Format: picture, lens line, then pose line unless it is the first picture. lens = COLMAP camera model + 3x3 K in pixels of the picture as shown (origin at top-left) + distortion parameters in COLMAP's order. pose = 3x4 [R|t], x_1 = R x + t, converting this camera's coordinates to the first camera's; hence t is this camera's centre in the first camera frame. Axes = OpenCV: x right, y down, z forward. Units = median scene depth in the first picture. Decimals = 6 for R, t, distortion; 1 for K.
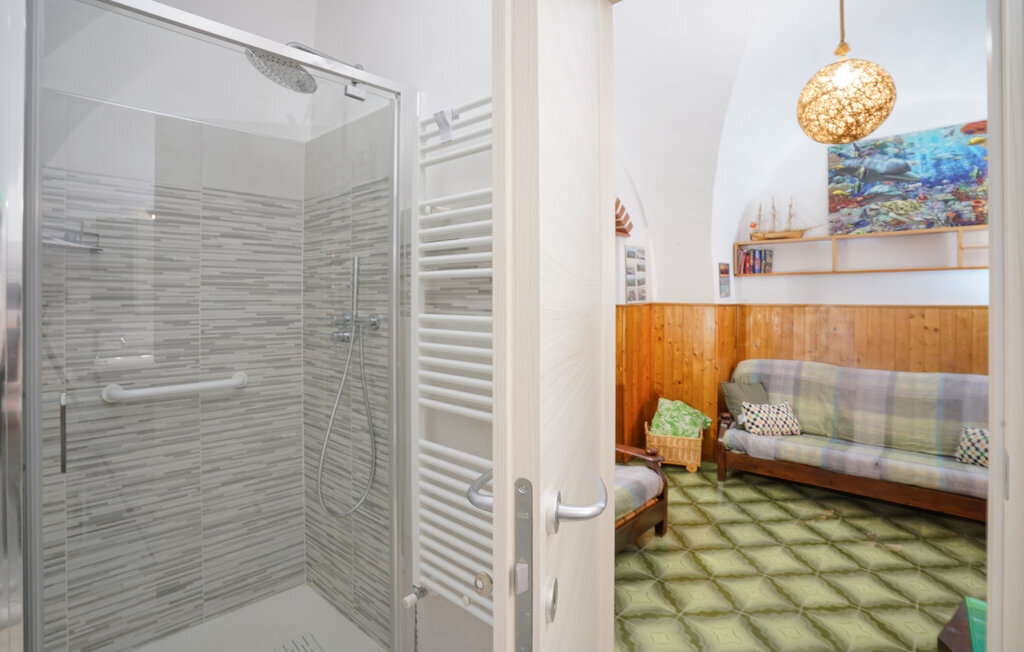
lens RADIAL K [[481.3, 0, 514.4], [0, 481.3, 295.0], [0, 0, 1]] dist [-0.039333, 0.015162]
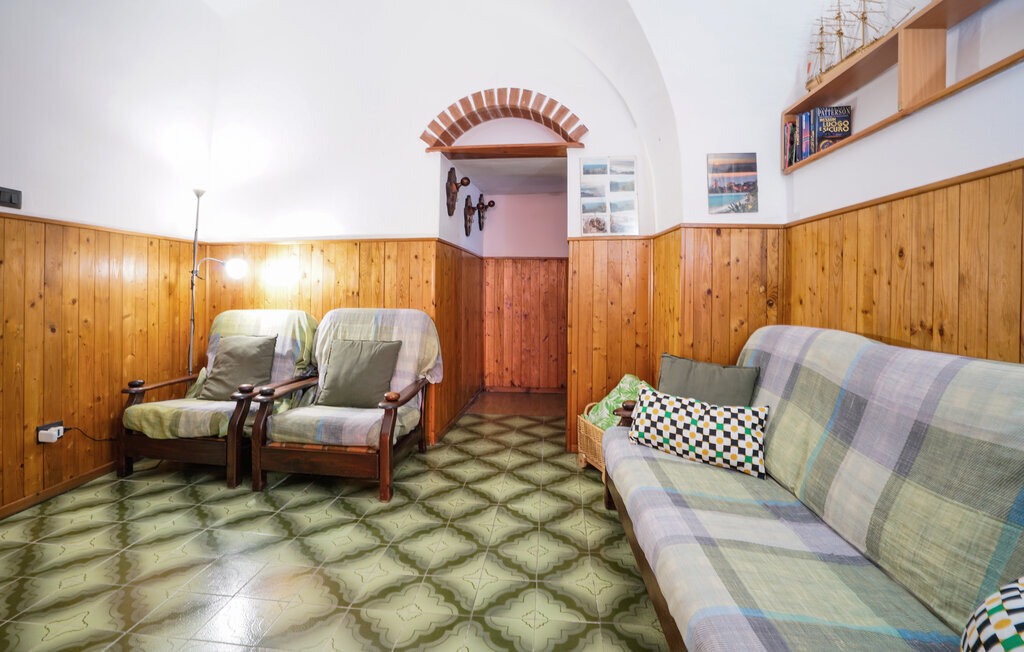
lens RADIAL K [[481.6, 0, 508.2], [0, 481.6, 289.7], [0, 0, 1]] dist [-0.051982, 0.016872]
pose [[0.601239, 0.002509, -0.799065, 0.846871], [-0.008628, 0.999957, -0.003353, 0.114482], [0.799023, 0.008910, 0.601235, 0.530127]]
